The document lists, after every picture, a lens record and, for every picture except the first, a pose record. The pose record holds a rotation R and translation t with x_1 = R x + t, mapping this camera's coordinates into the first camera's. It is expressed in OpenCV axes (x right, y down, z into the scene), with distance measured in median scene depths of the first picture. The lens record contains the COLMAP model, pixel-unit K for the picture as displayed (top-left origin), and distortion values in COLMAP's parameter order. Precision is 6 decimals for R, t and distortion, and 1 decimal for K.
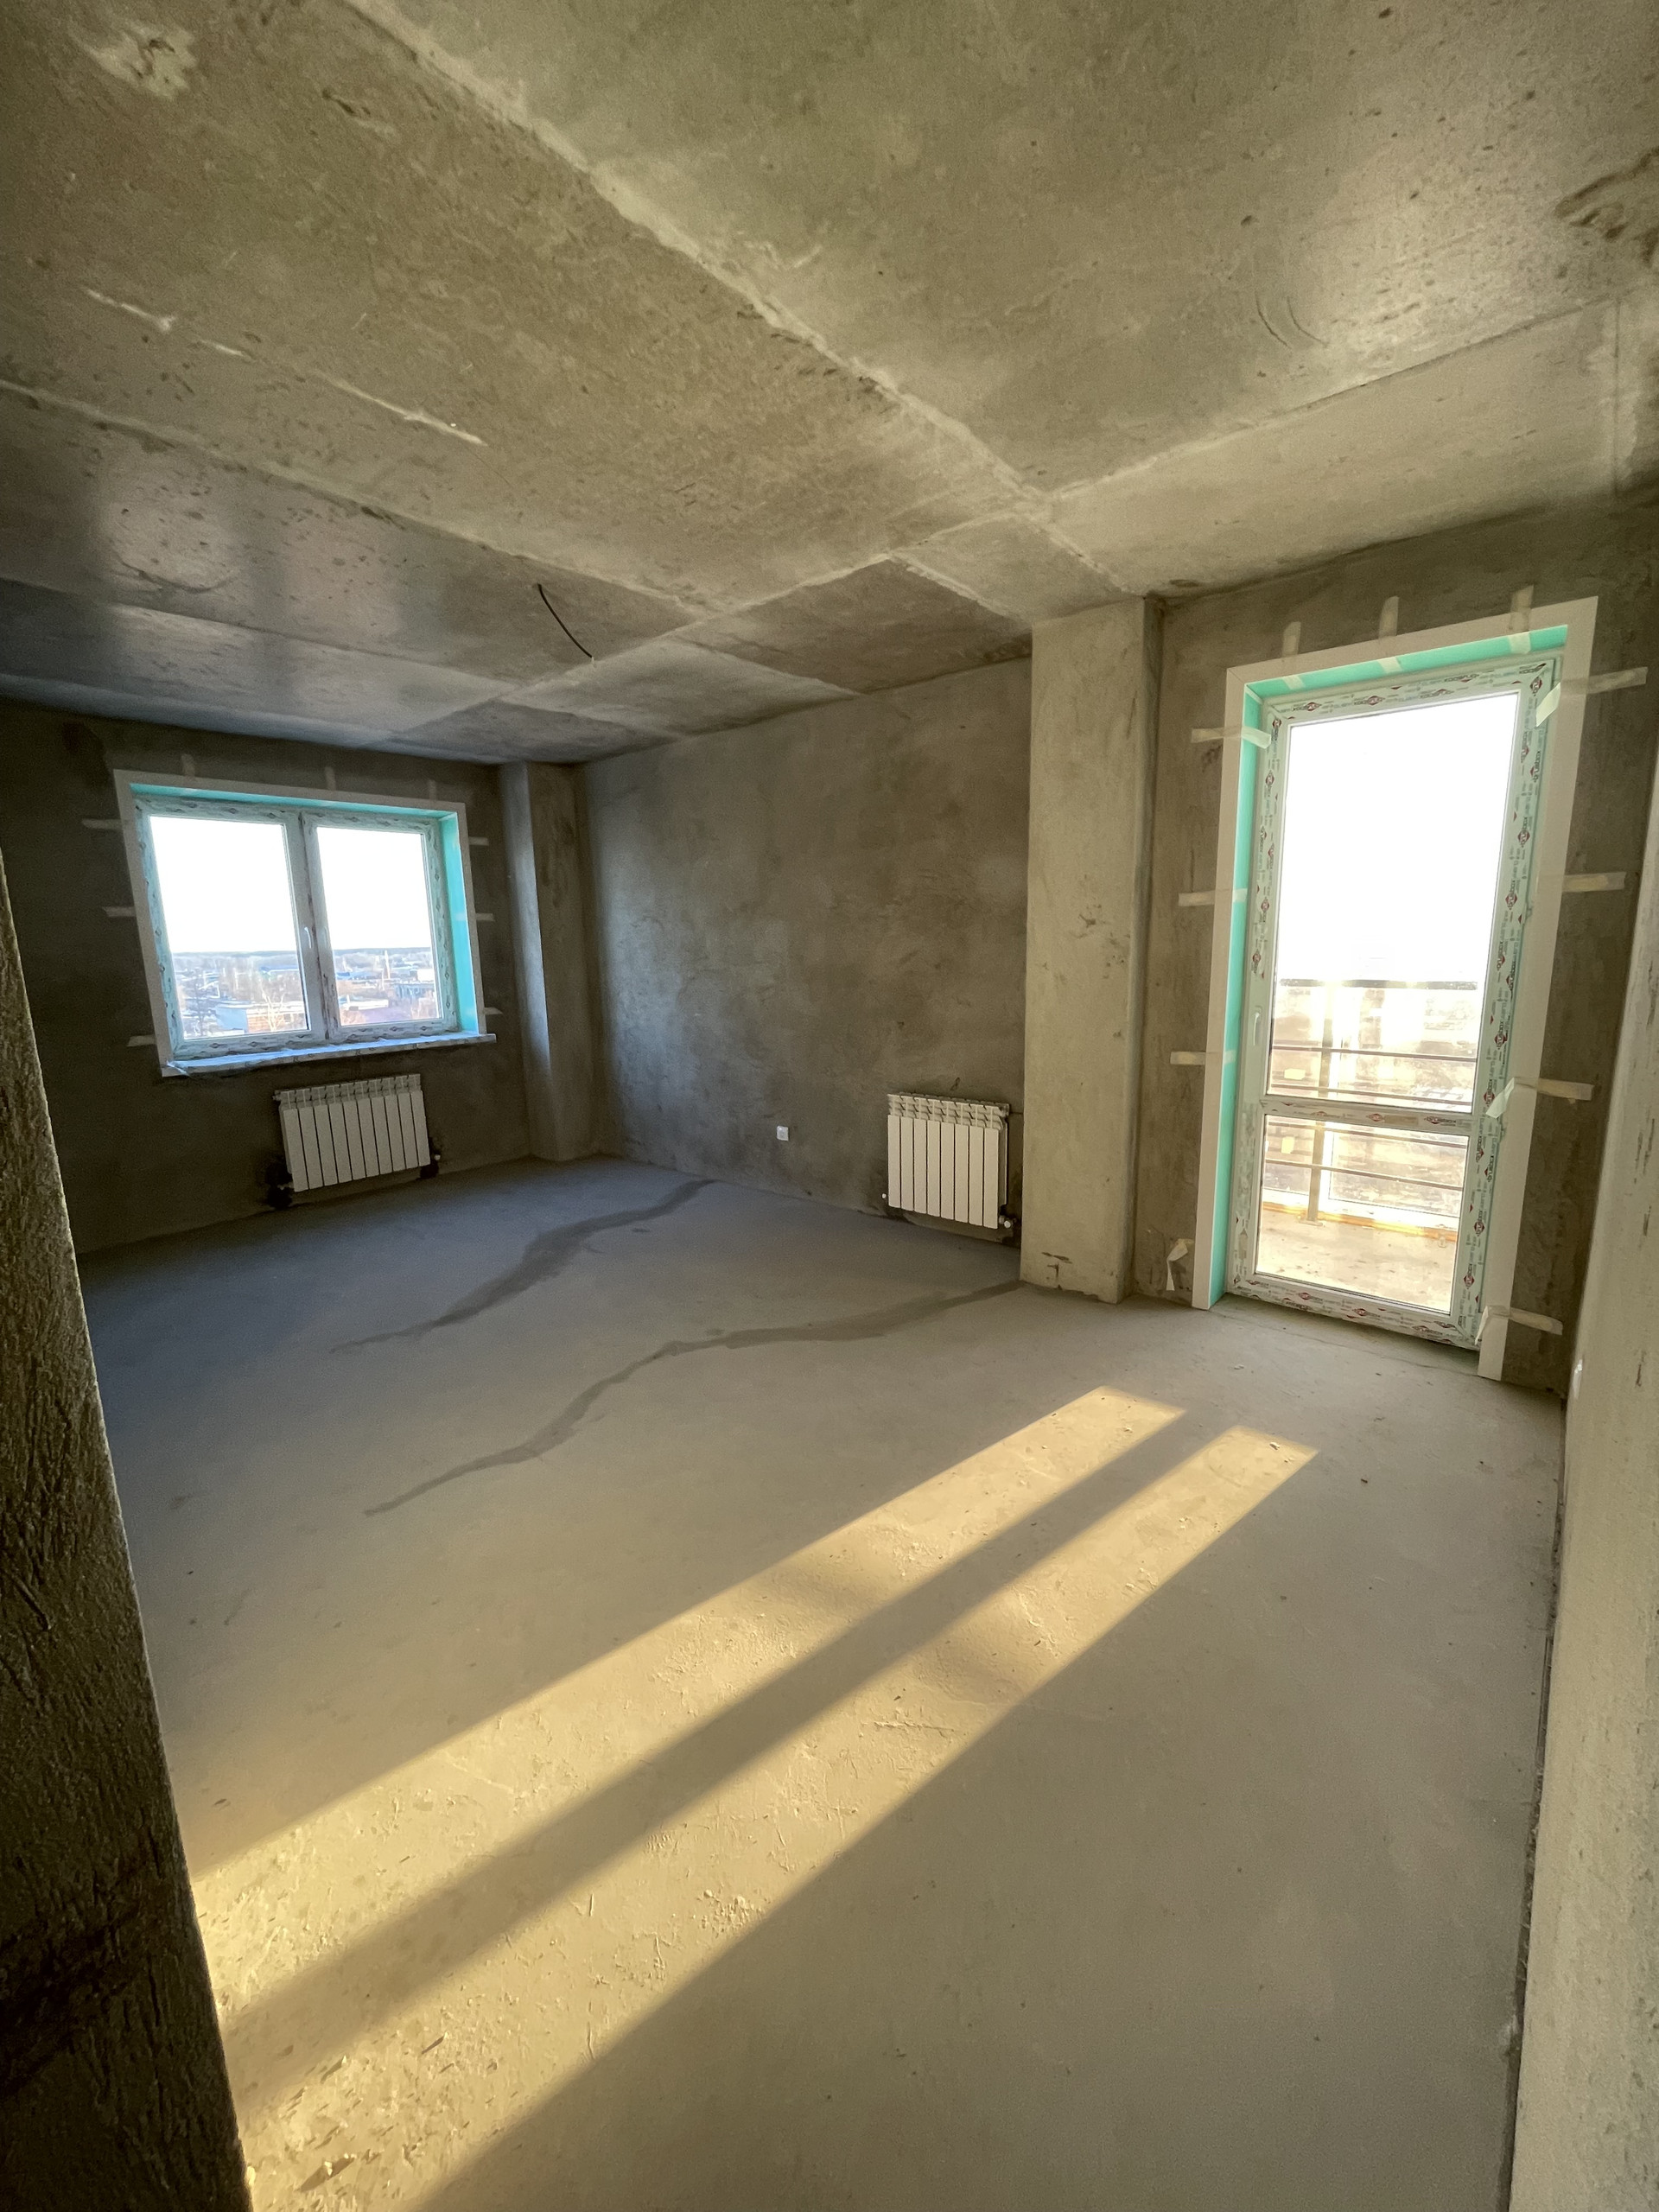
lens RADIAL K [[888.0, 0, 829.5], [0, 888.0, 1106.0], [0, 0, 1]] dist [-0.000907, 0.000005]
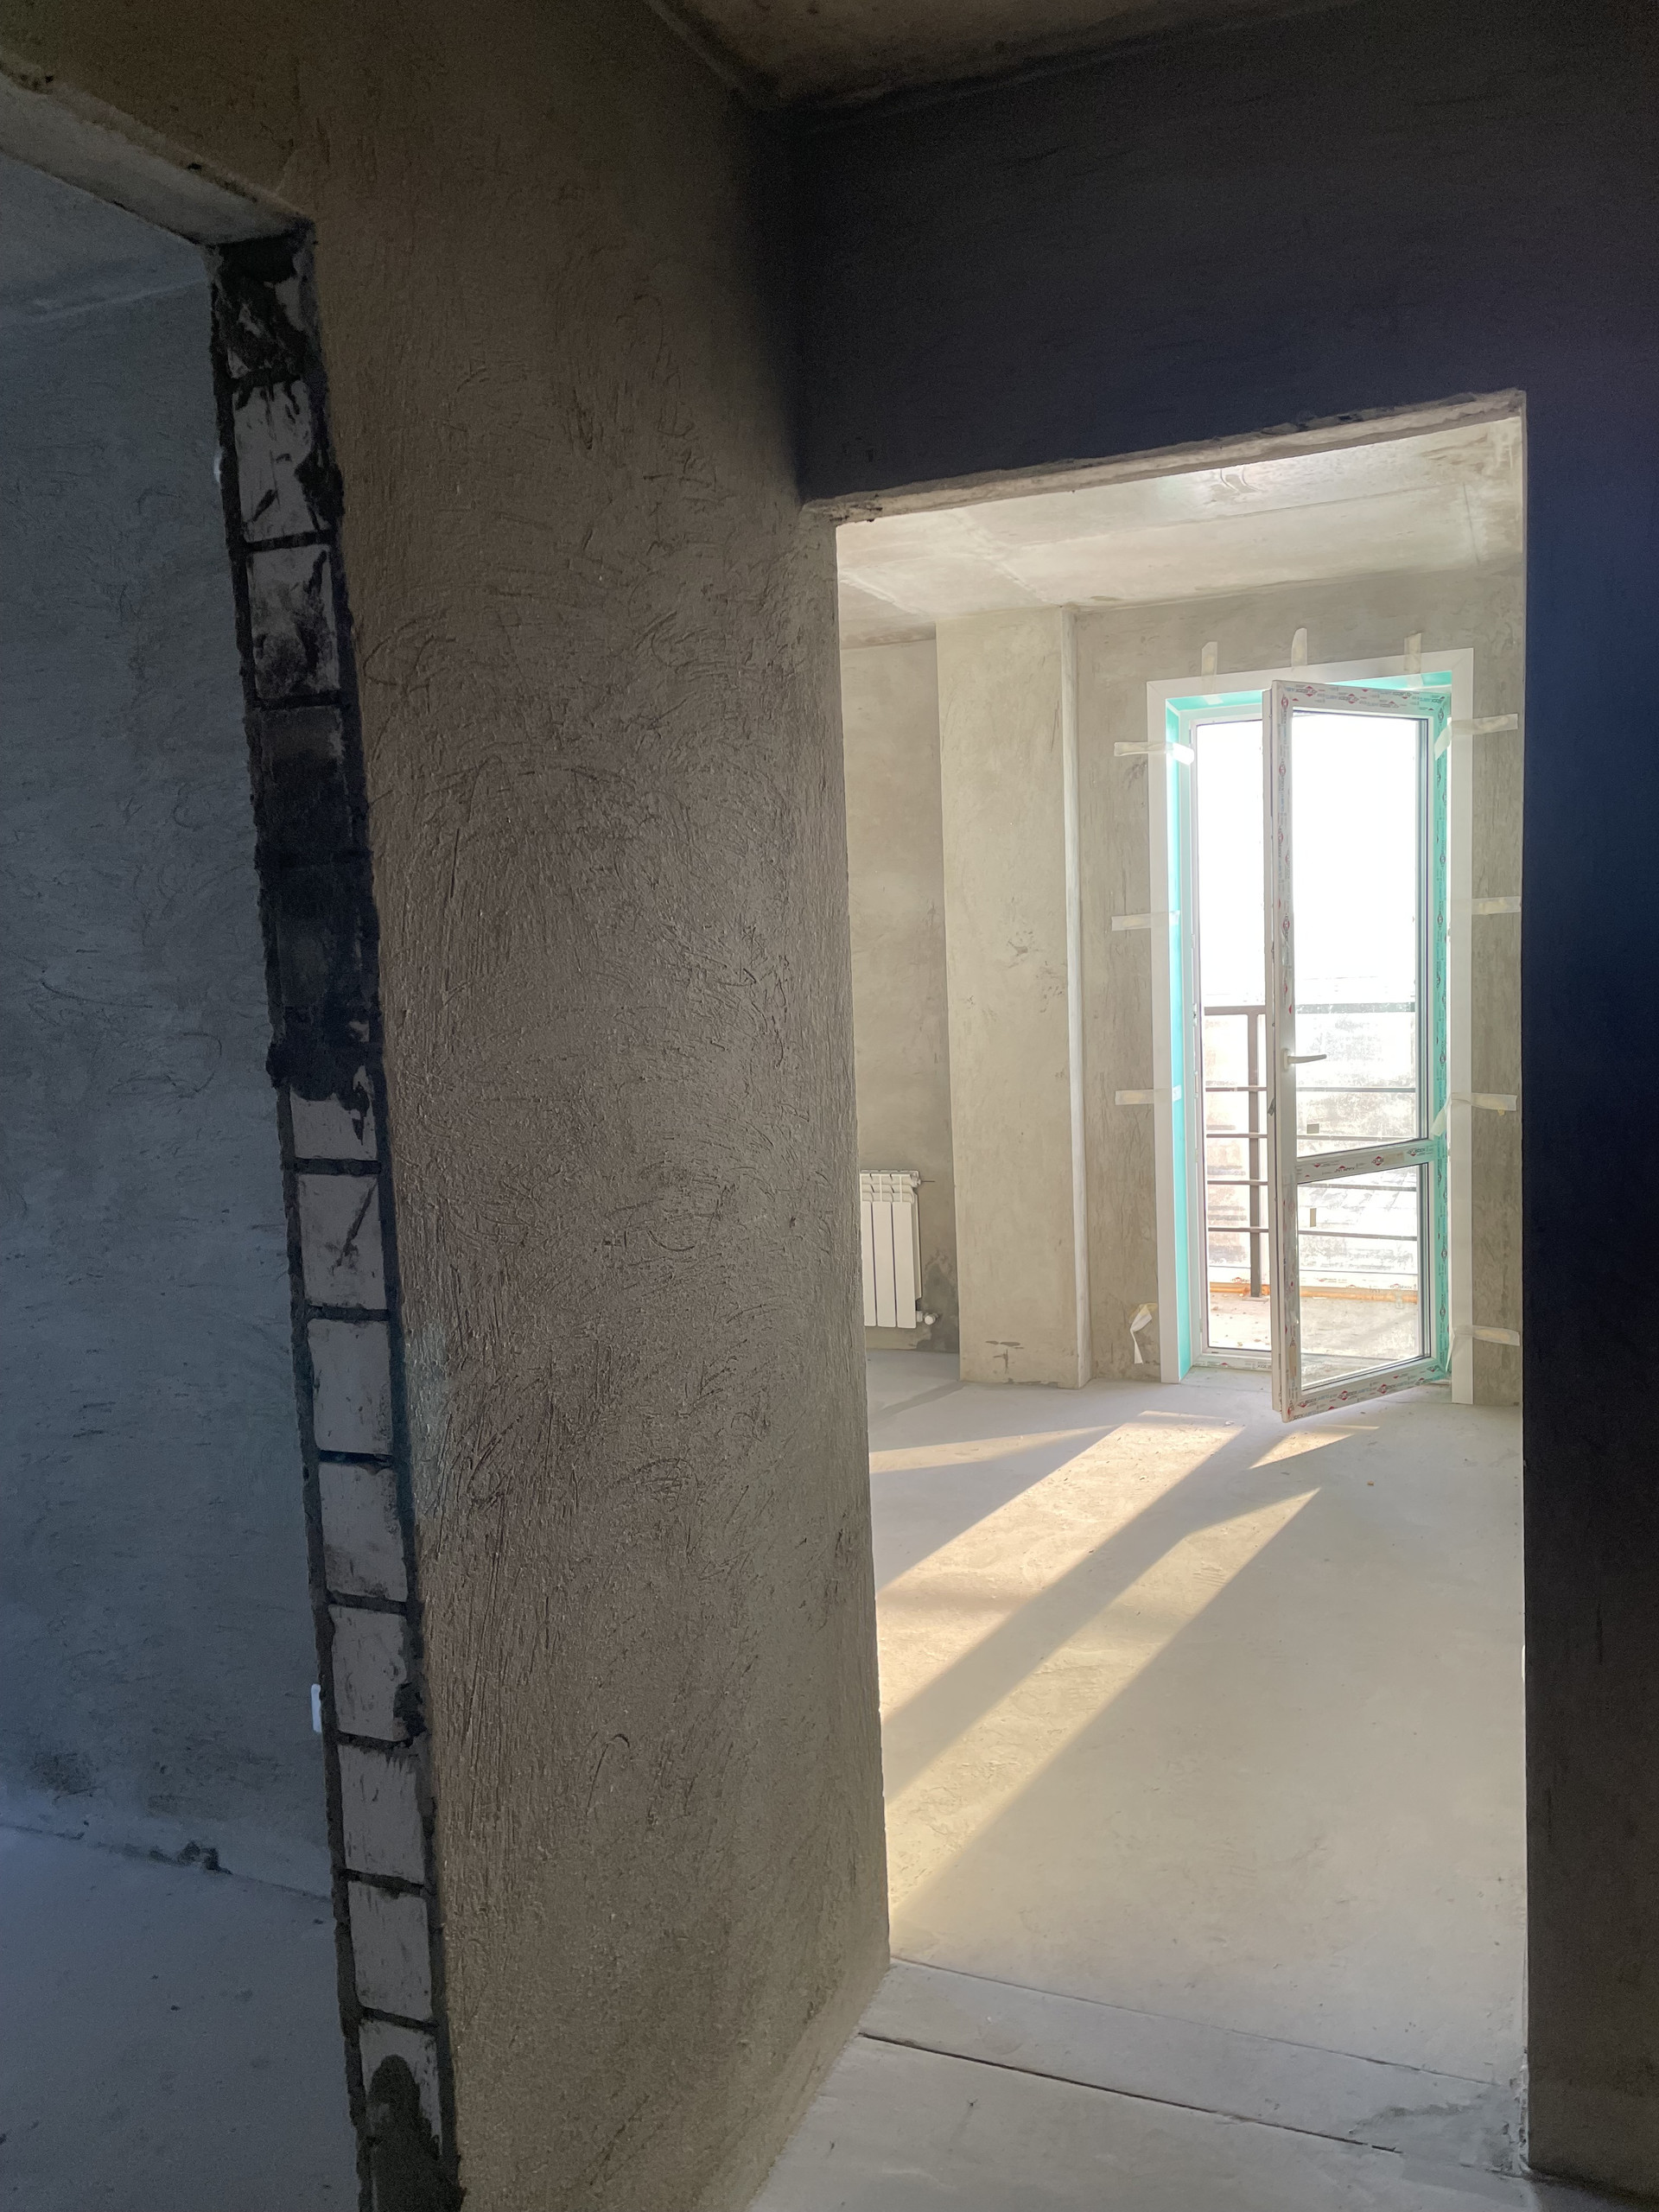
lens RADIAL K [[1670.2, 0, 825.4], [0, 1670.2, 1120.4], [0, 0, 1]] dist [0.132622, -0.143050]
pose [[0.954222, -0.049902, 0.294907, -0.403196], [0.075523, 0.994234, -0.076128, 0.076182], [-0.289408, 0.094915, 0.952488, -0.530977]]
